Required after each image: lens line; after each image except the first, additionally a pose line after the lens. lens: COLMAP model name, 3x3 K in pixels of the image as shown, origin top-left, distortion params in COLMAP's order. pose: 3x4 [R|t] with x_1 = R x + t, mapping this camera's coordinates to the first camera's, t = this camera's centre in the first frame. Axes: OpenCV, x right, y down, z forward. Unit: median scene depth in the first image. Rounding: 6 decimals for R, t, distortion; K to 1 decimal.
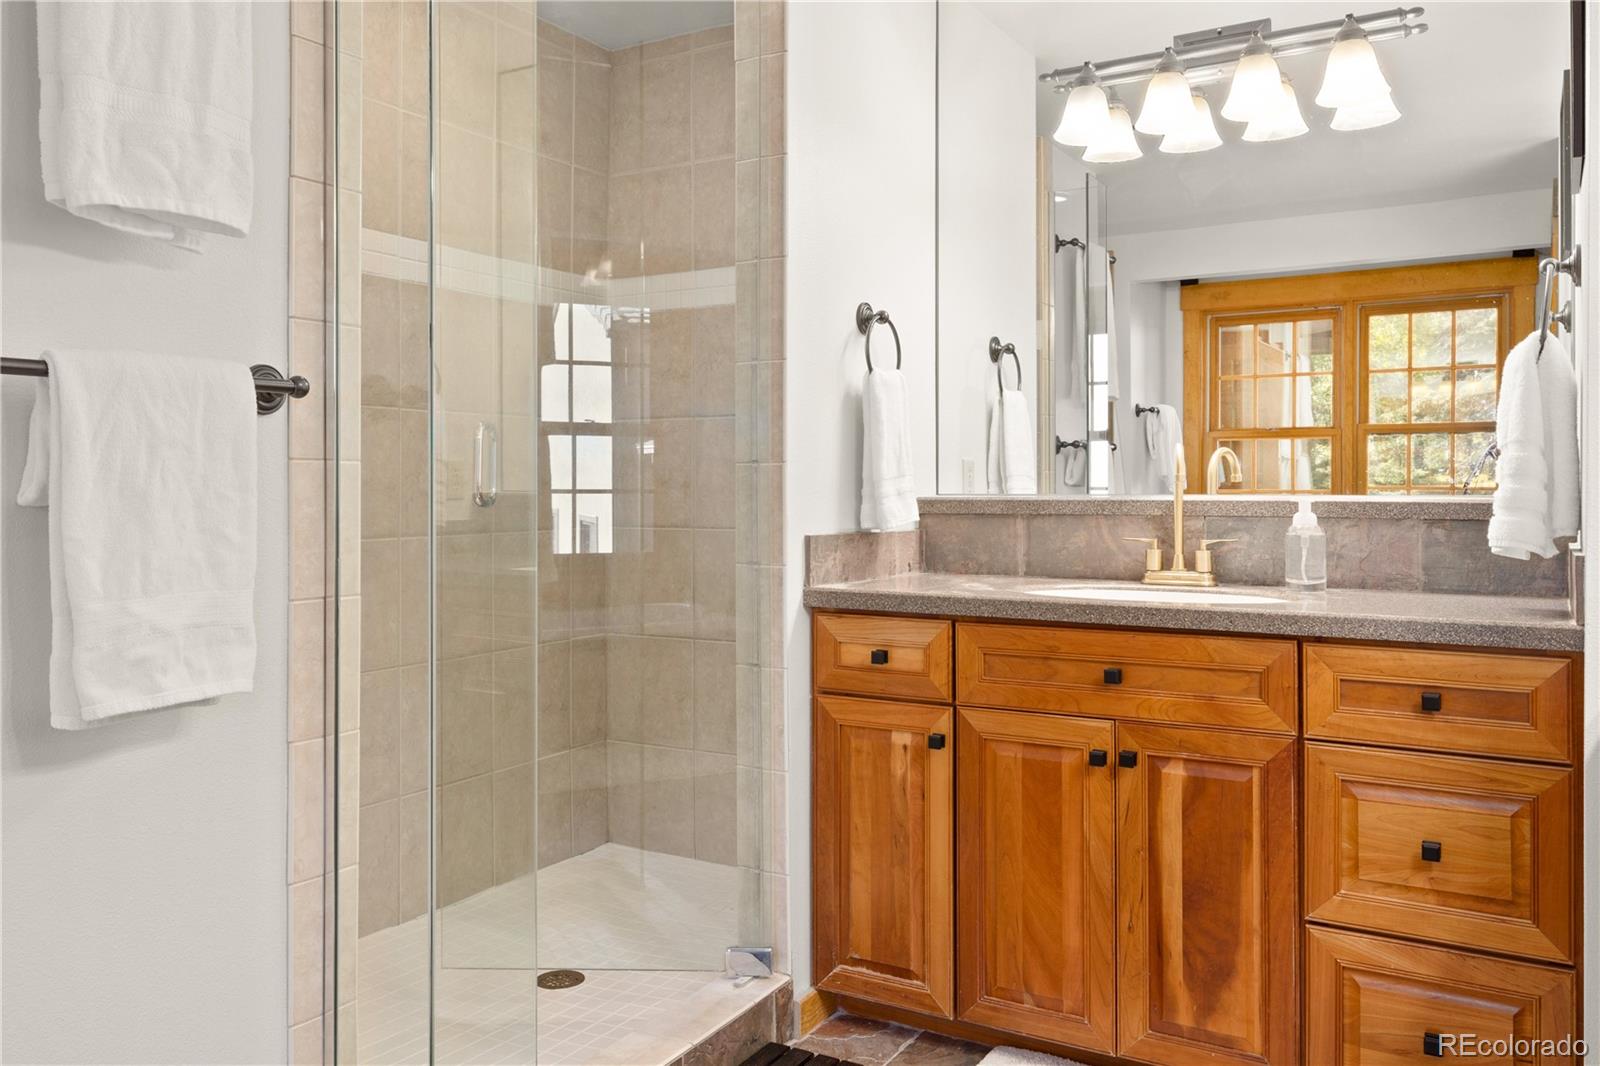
lens RADIAL K [[1261.5, 0, 794.4], [0, 1261.5, 491.3], [0, 0, 1]] dist [0.002313, 0.003458]
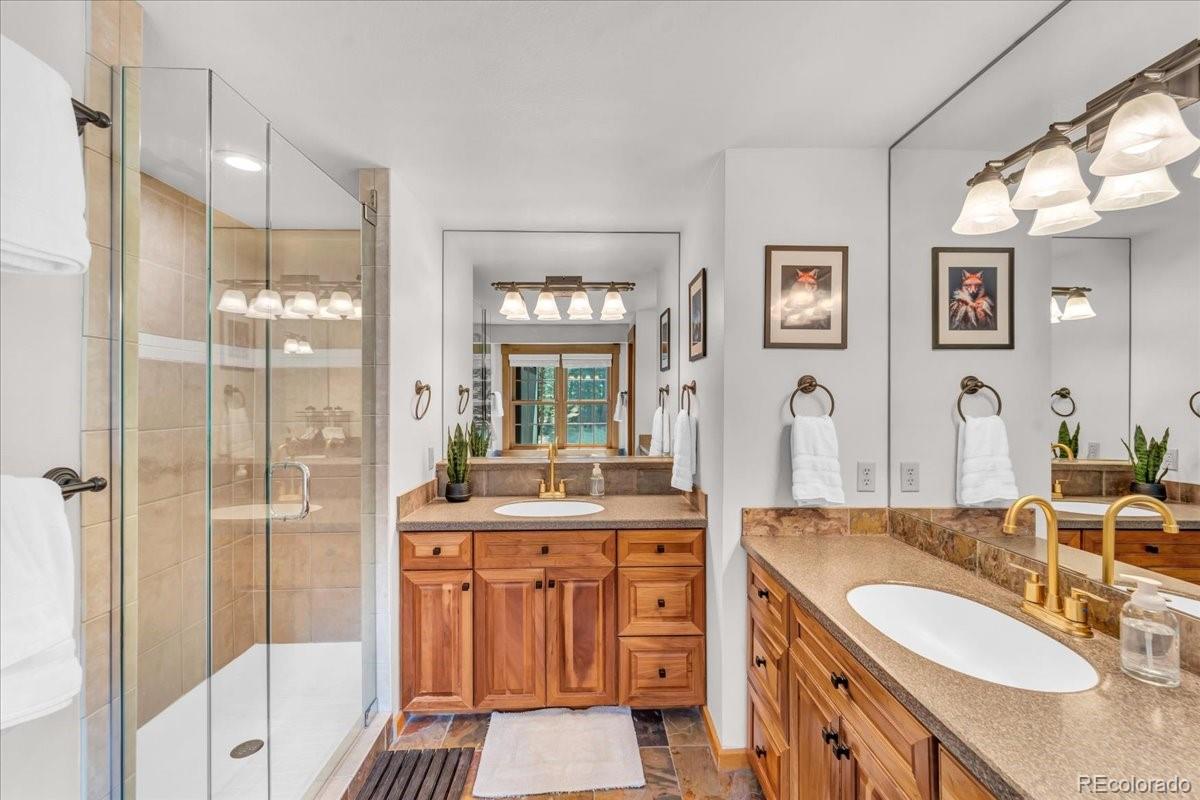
lens RADIAL K [[484.0, 0, 598.3], [0, 484.0, 397.8], [0, 0, 1]] dist [0.003338, -0.002744]
pose [[0.841320, -0.000580, 0.540537, -0.154677], [0.000634, 1.000000, 0.000086, -0.138150], [-0.540537, 0.000270, 0.841320, 0.154379]]
